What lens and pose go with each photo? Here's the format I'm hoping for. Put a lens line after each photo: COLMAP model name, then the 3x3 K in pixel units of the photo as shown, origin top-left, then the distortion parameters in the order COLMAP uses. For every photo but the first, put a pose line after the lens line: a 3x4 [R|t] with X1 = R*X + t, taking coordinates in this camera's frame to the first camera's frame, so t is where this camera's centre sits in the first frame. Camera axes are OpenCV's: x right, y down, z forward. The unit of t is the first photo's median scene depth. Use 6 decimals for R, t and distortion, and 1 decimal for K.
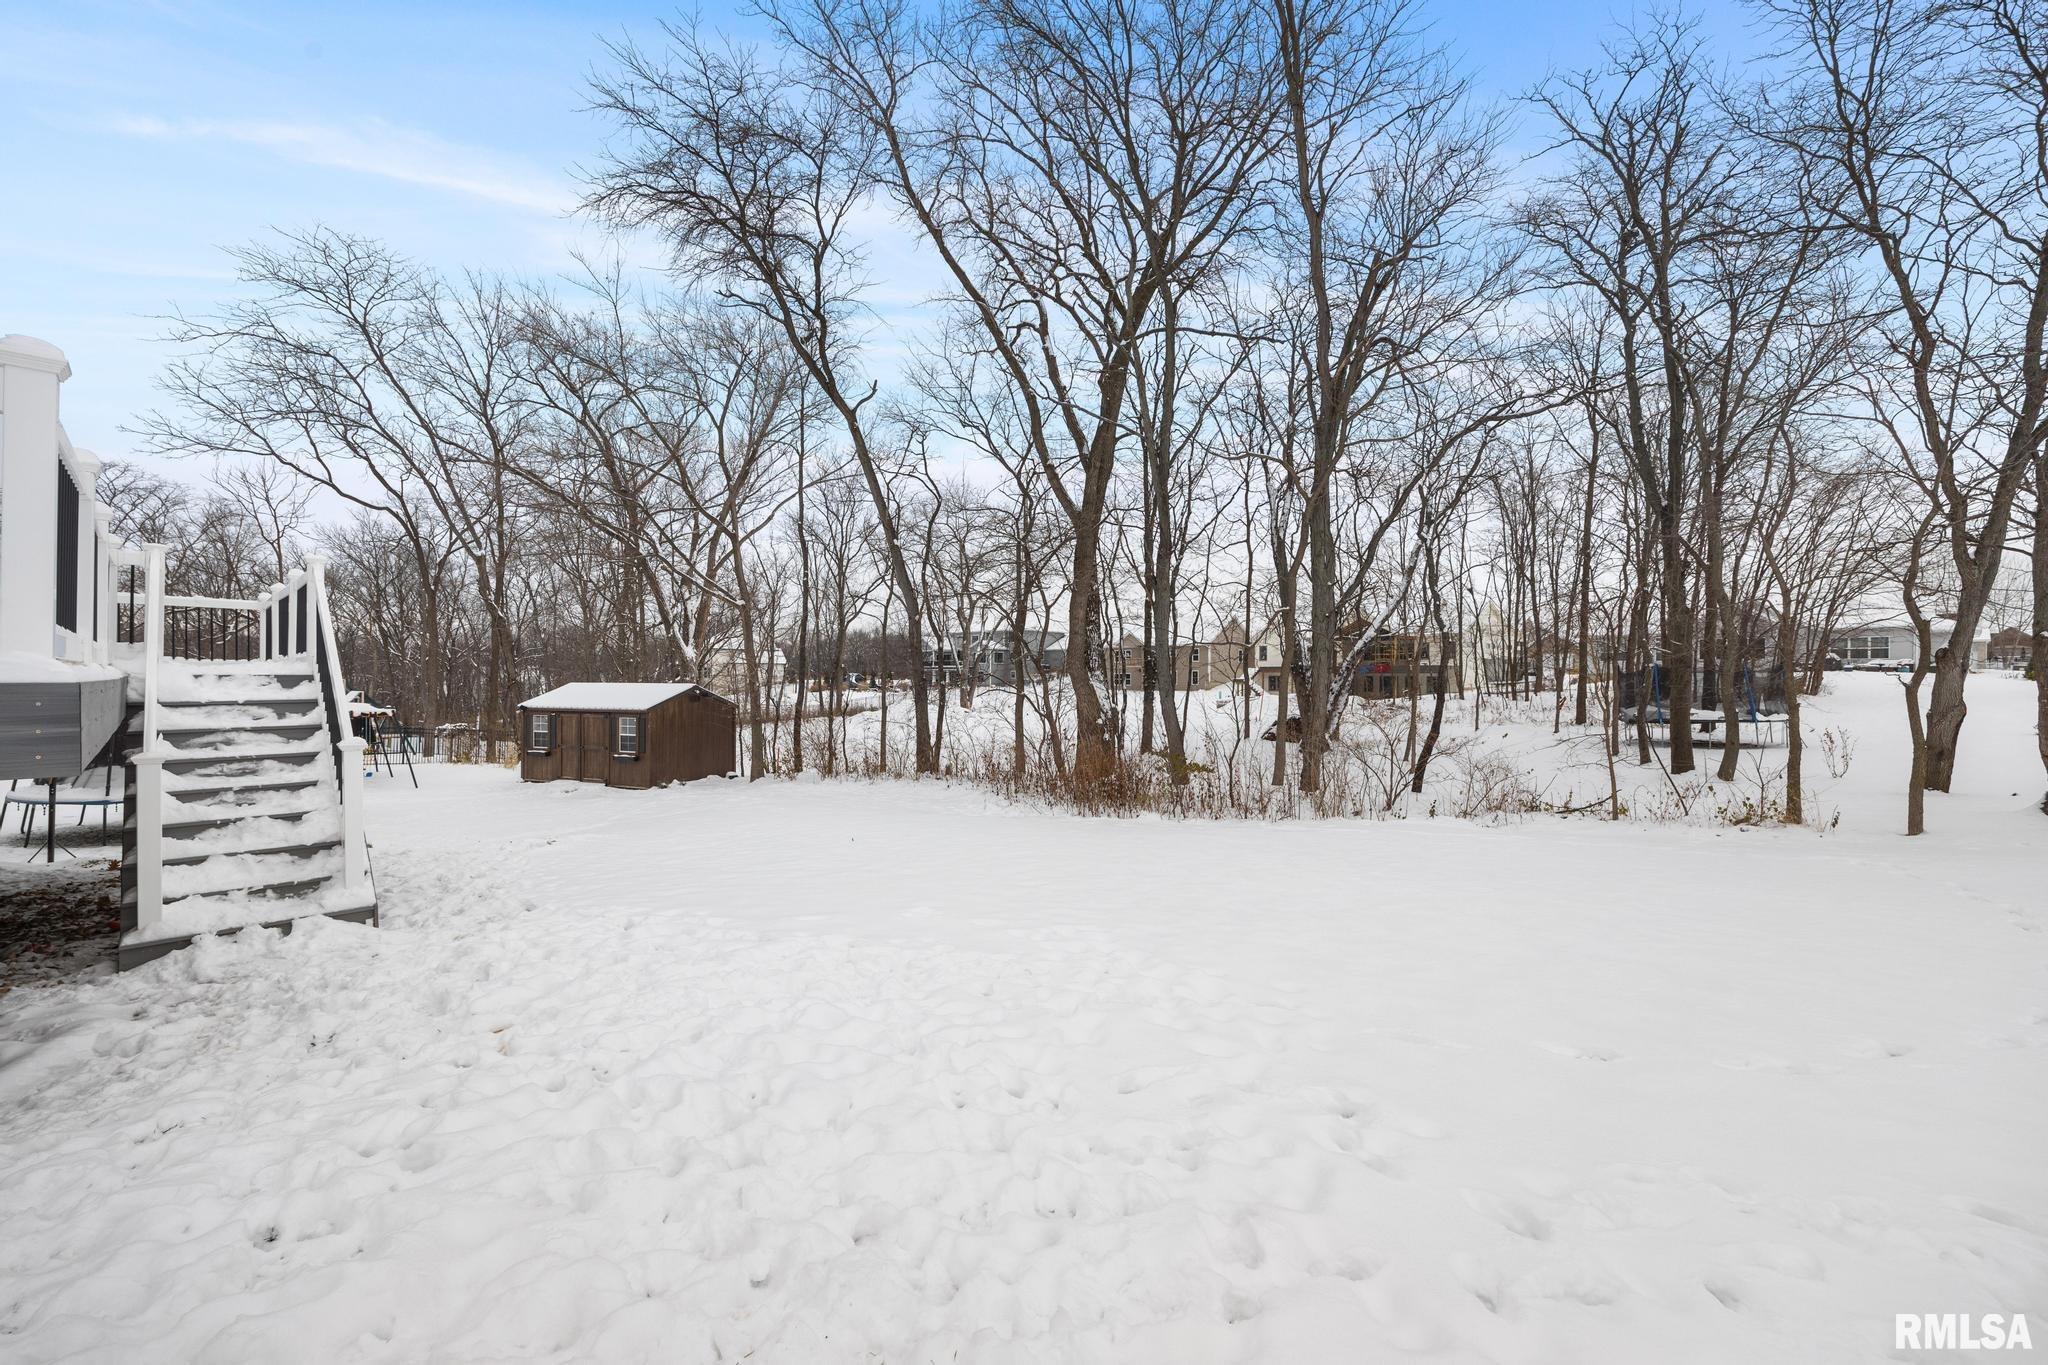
lens RADIAL K [[788.3, 0, 1020.0], [0, 788.3, 675.4], [0, 0, 1]] dist [0.001336, -0.000049]
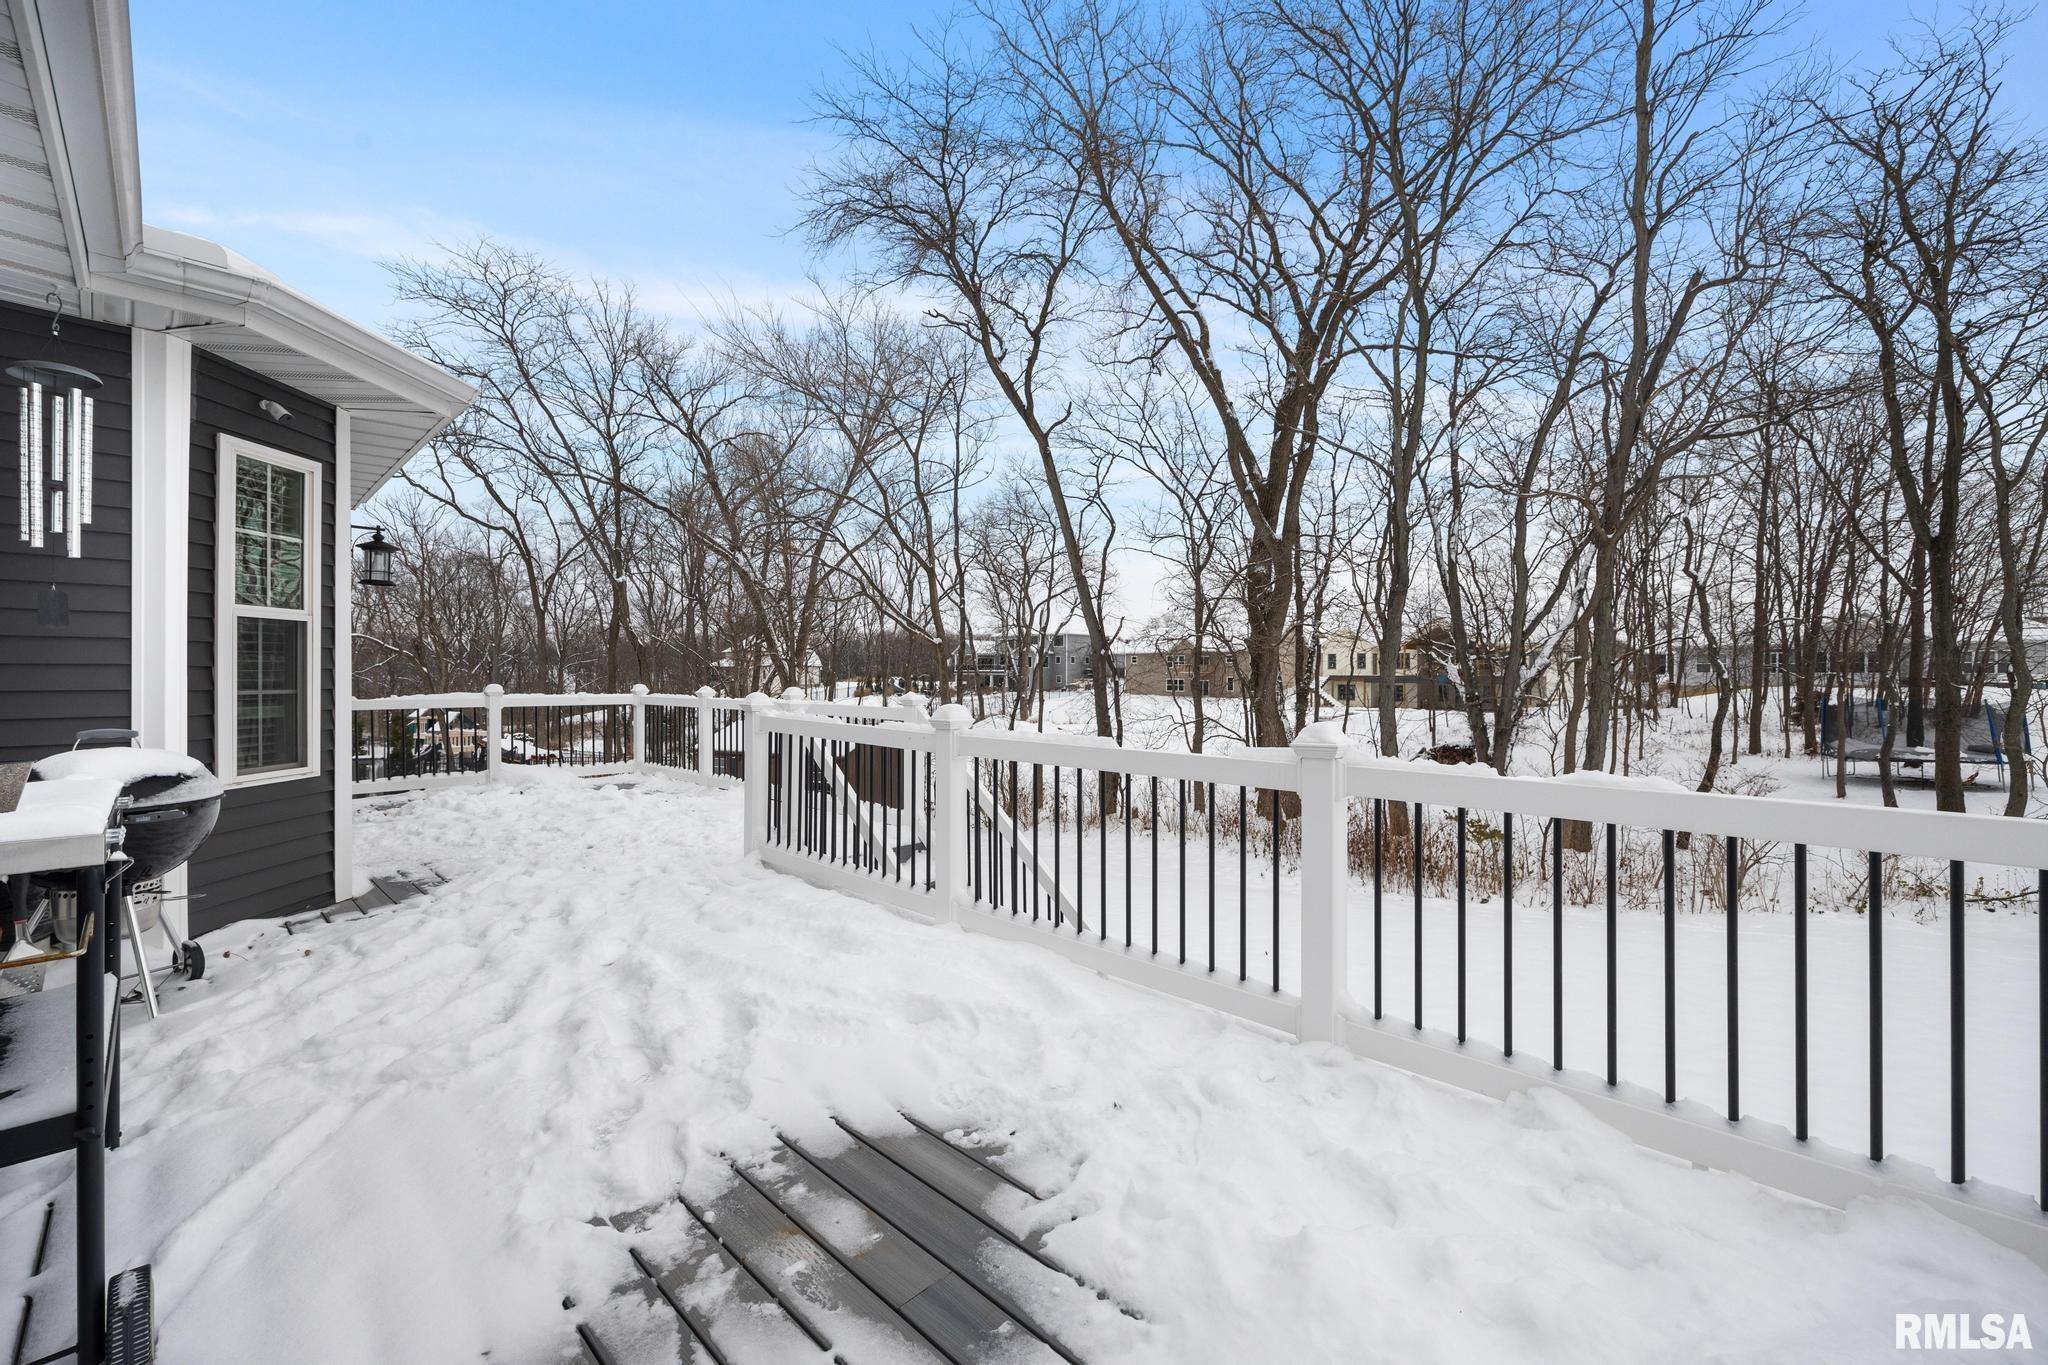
lens RADIAL K [[796.1, 0, 1028.8], [0, 796.1, 672.4], [0, 0, 1]] dist [-0.000952, -0.000129]
pose [[0.999856, 0.001945, -0.016842, -0.186859], [-0.001984, 0.999995, -0.002285, -0.044142], [0.016837, 0.002318, 0.999856, 0.046921]]
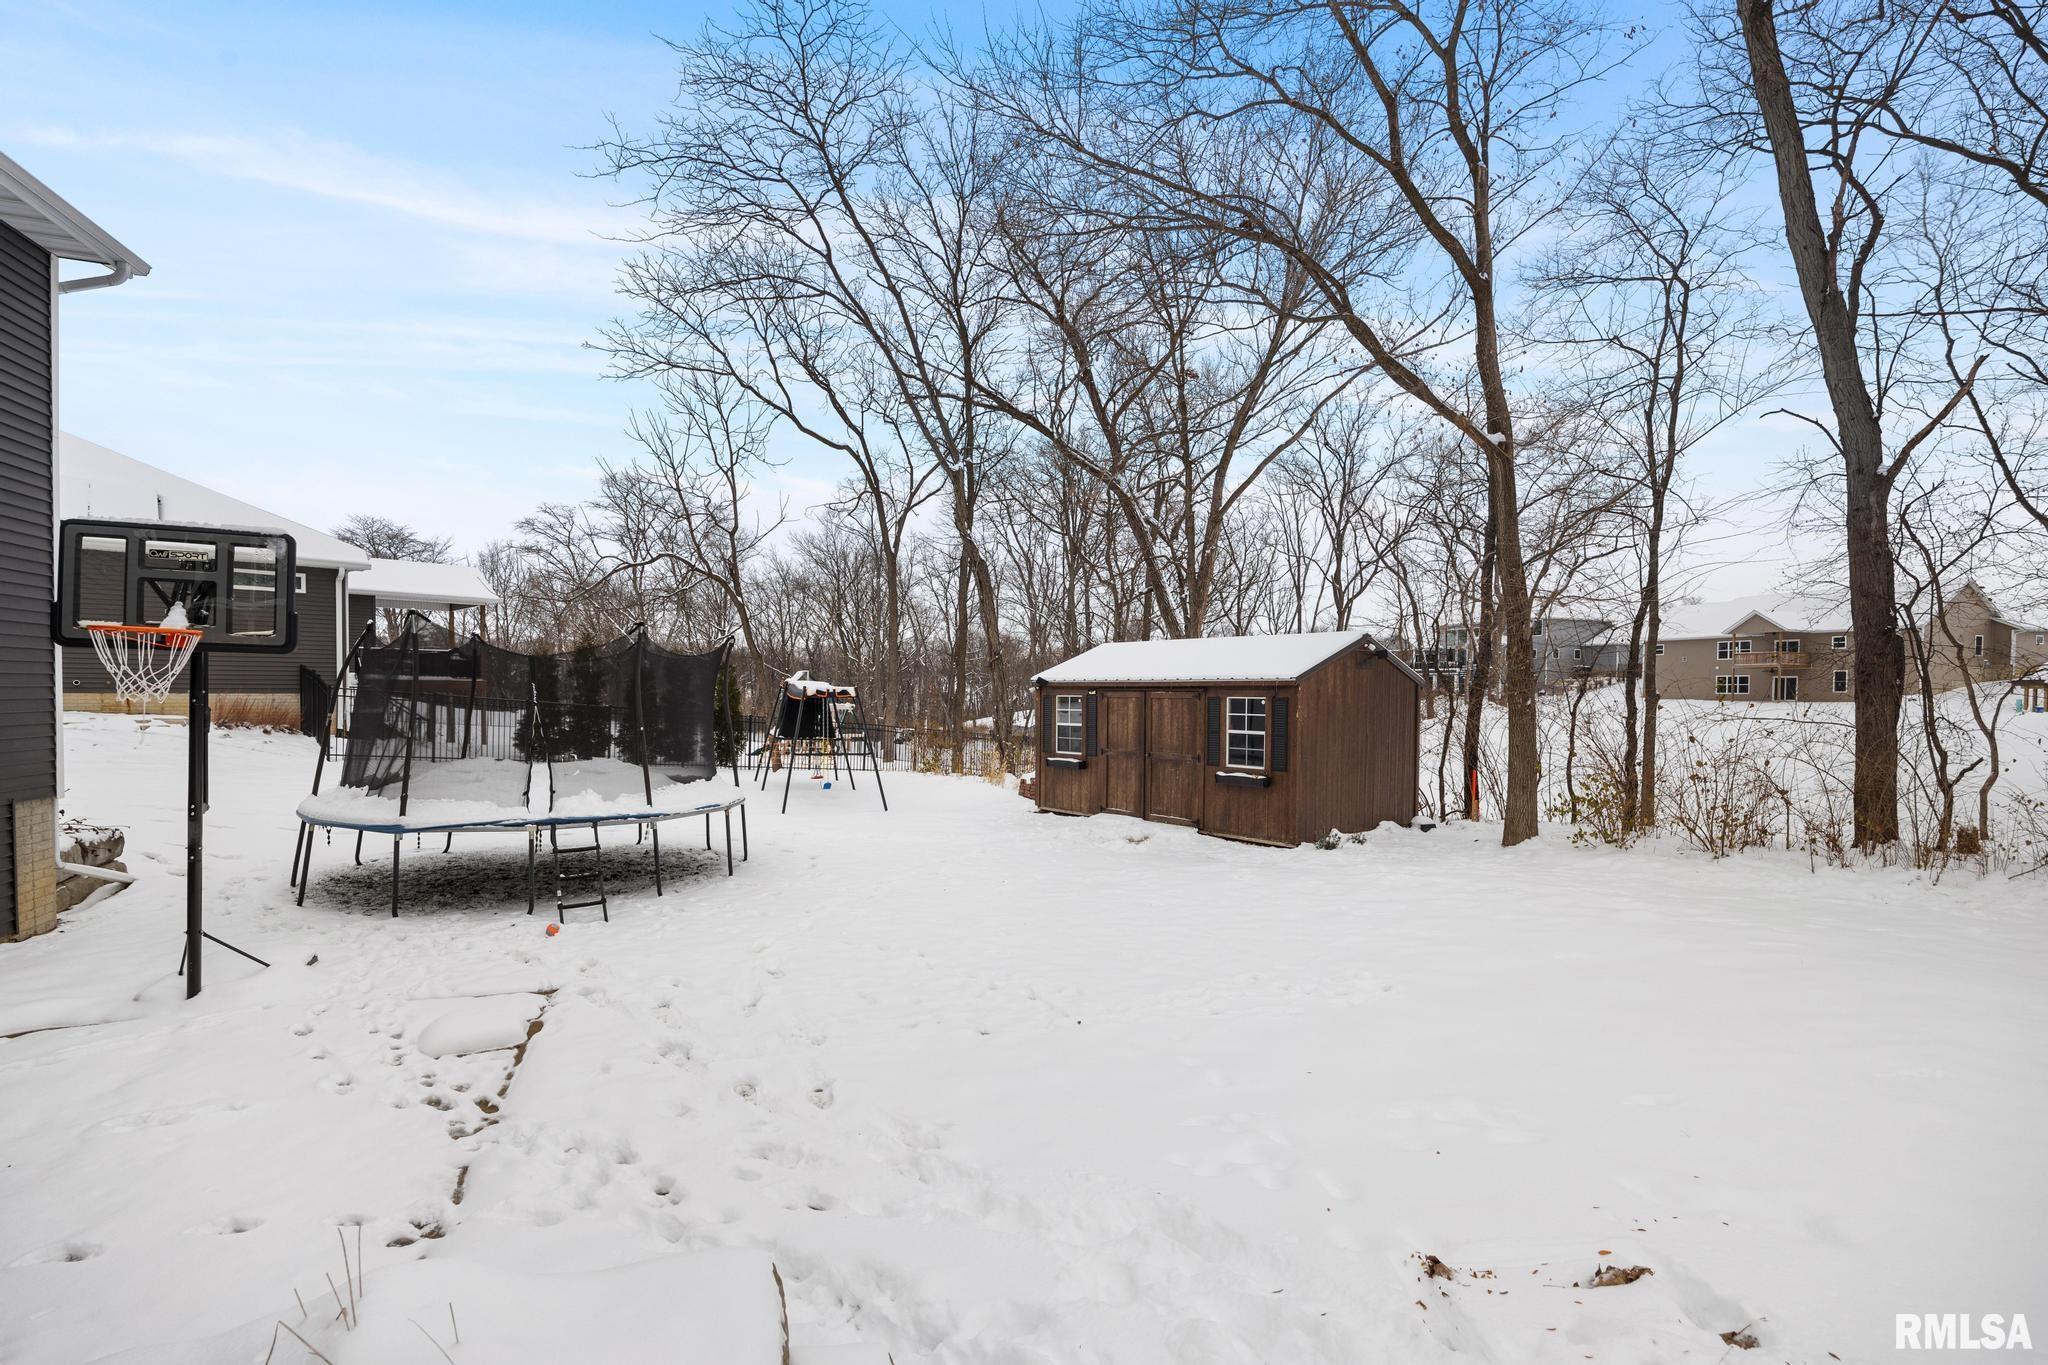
lens RADIAL K [[896.1, 0, 1036.6], [0, 896.1, 680.9], [0, 0, 1]] dist [0.013984, 0.000065]
pose [[0.893358, -0.004904, -0.449318, -0.305731], [0.000466, 0.999950, -0.009986, 0.041282], [0.449345, 0.008712, 0.893316, 0.377168]]
